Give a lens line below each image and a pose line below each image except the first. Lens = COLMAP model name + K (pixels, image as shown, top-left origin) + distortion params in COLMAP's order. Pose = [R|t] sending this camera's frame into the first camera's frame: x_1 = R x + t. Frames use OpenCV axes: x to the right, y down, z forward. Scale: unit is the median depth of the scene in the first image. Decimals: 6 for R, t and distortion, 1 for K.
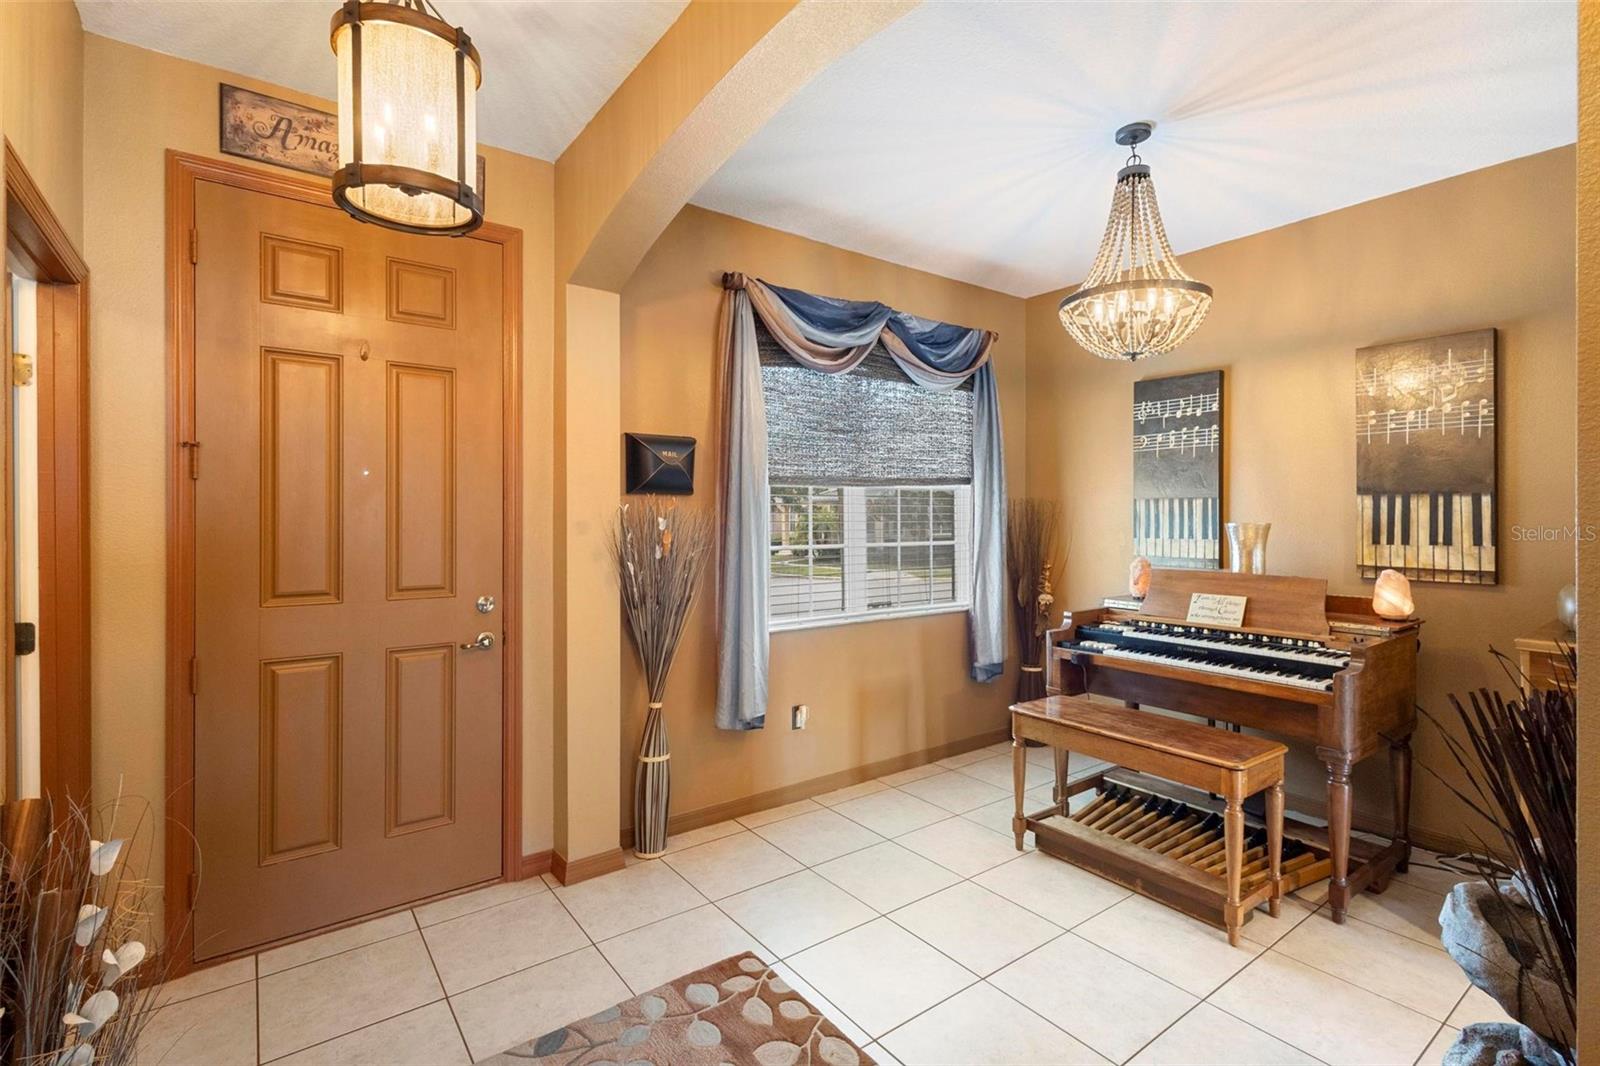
lens RADIAL K [[730.4, 0, 801.3], [0, 730.4, 522.3], [0, 0, 1]] dist [0.015934, -0.005343]
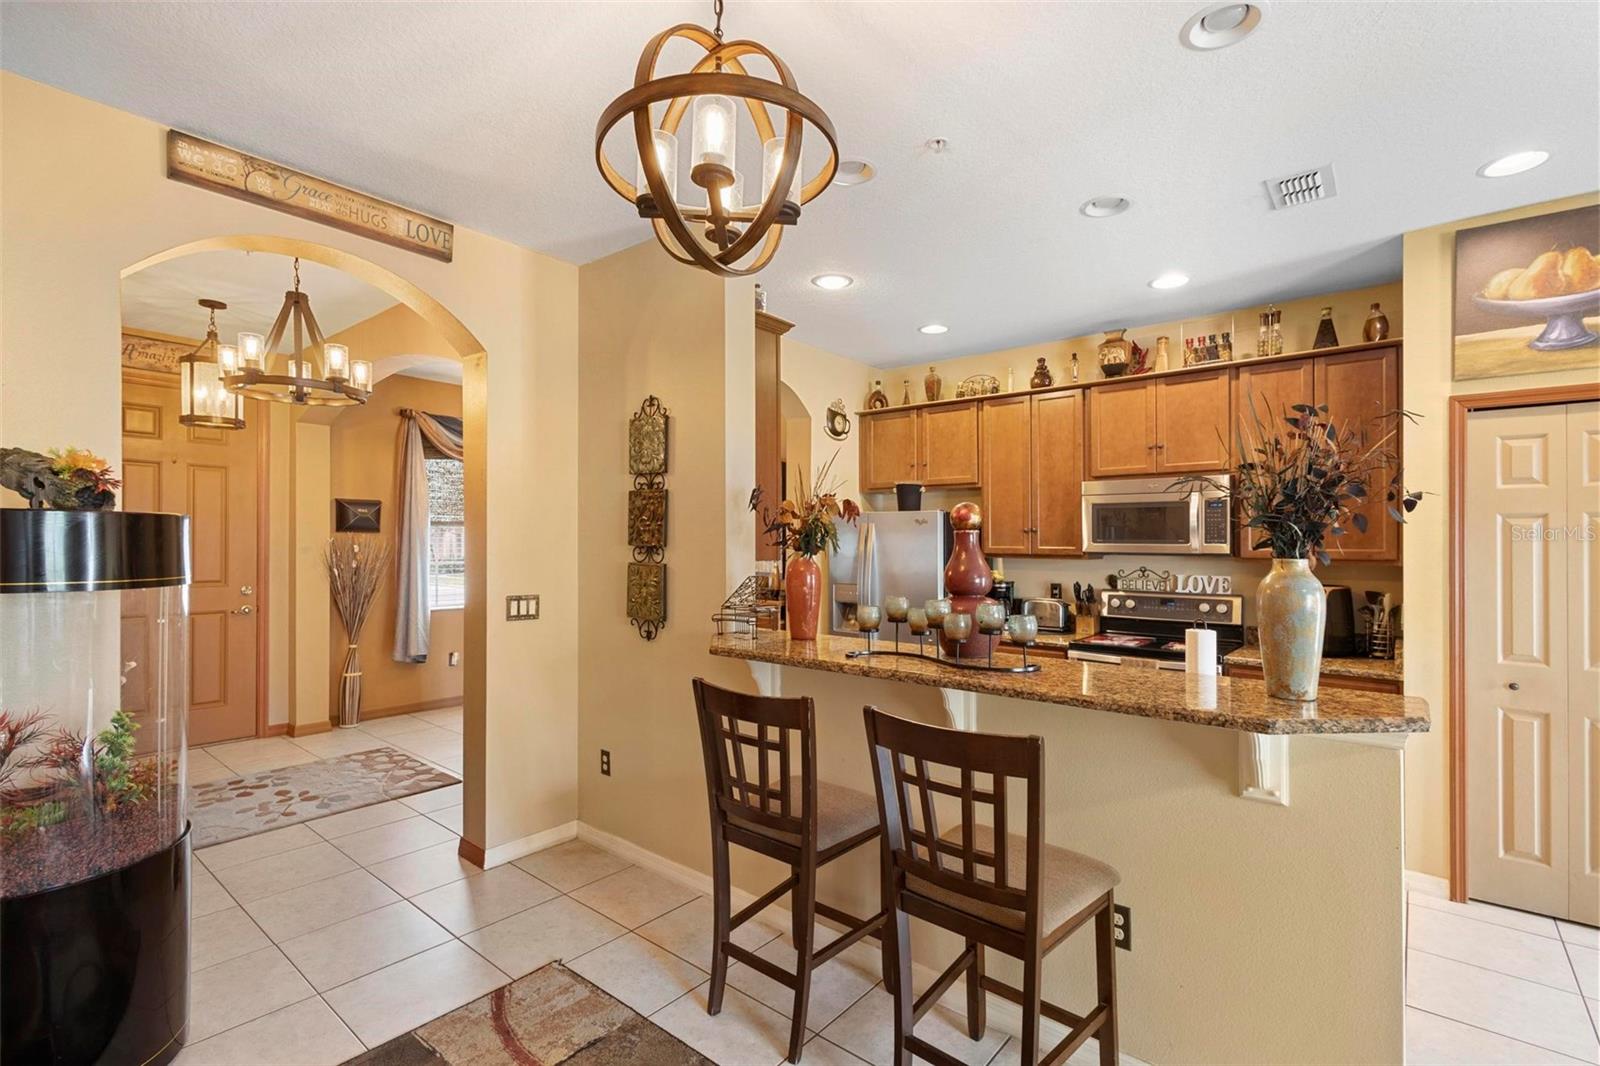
lens RADIAL K [[734.3, 0, 814.9], [0, 734.3, 543.1], [0, 0, 1]] dist [0.001487, 0.000002]
pose [[0.968441, 0.002867, 0.249228, 0.476766], [-0.001986, 0.999991, -0.003787, -0.006330], [-0.249237, 0.003173, 0.968437, -1.108697]]
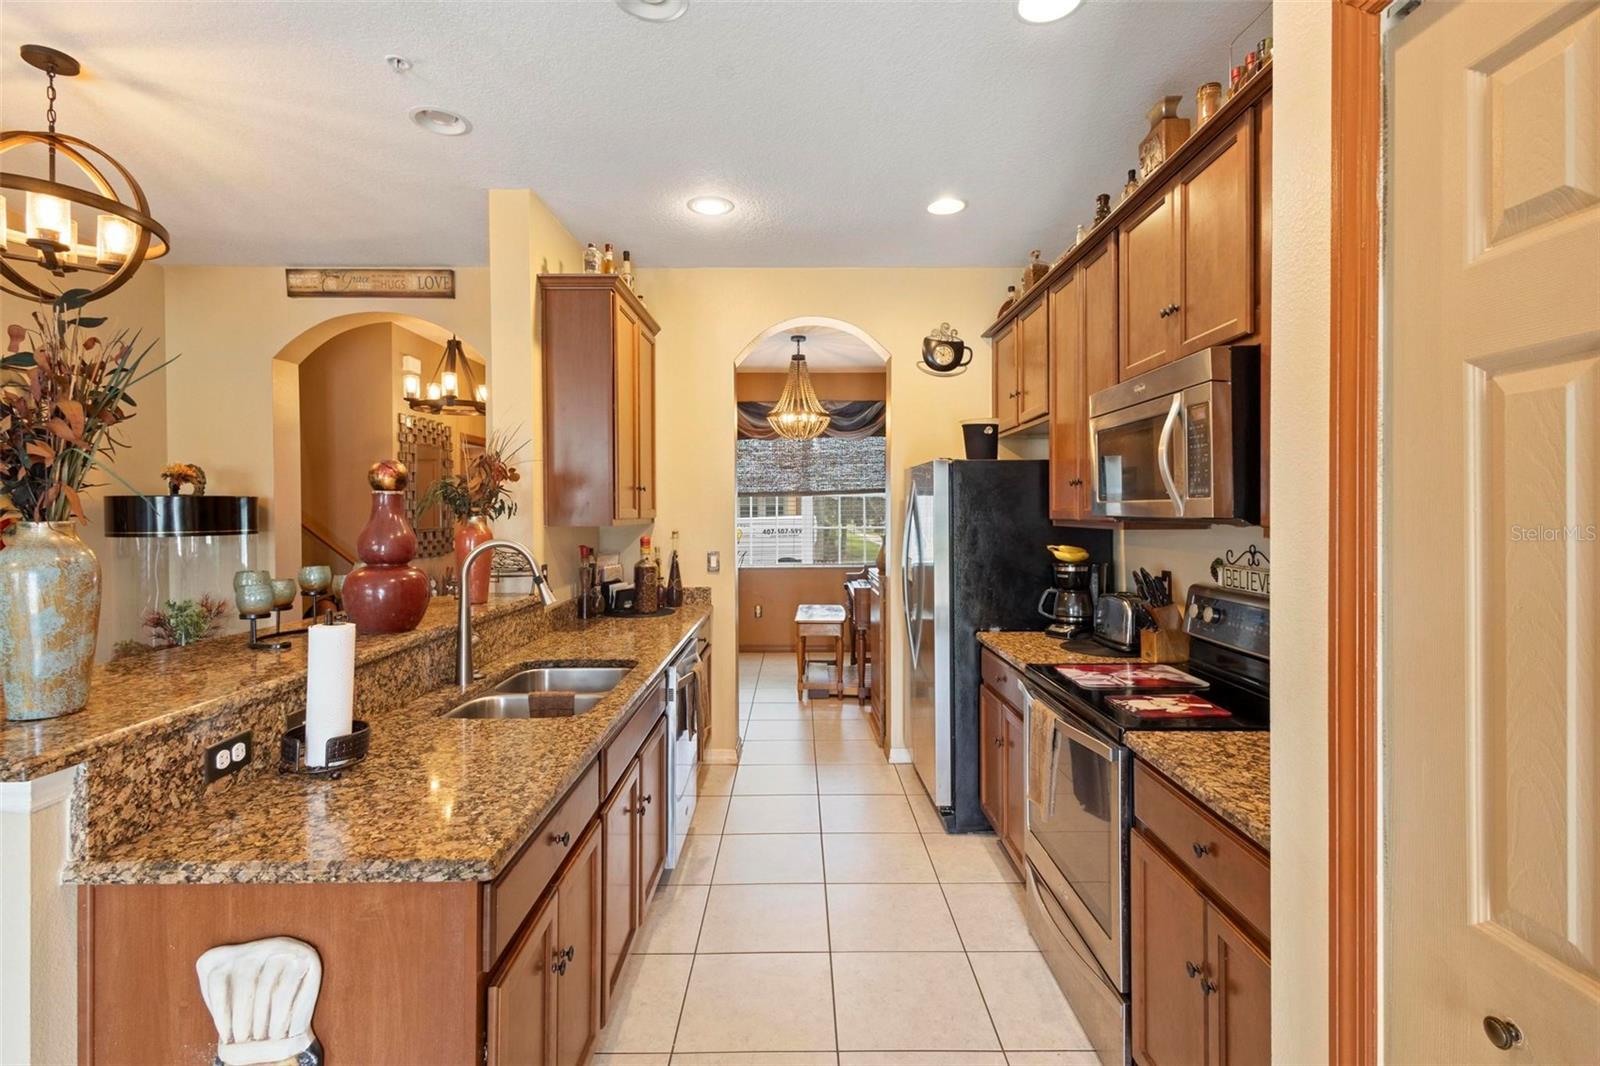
lens RADIAL K [[759.8, 0, 800.6], [0, 759.8, 535.8], [0, 0, 1]] dist [0.003708, 0.000386]
pose [[0.801873, 0.013774, -0.597336, 1.617966], [0.002259, 0.999657, 0.026084, 0.001257], [0.597491, -0.022266, 0.801567, -0.730609]]
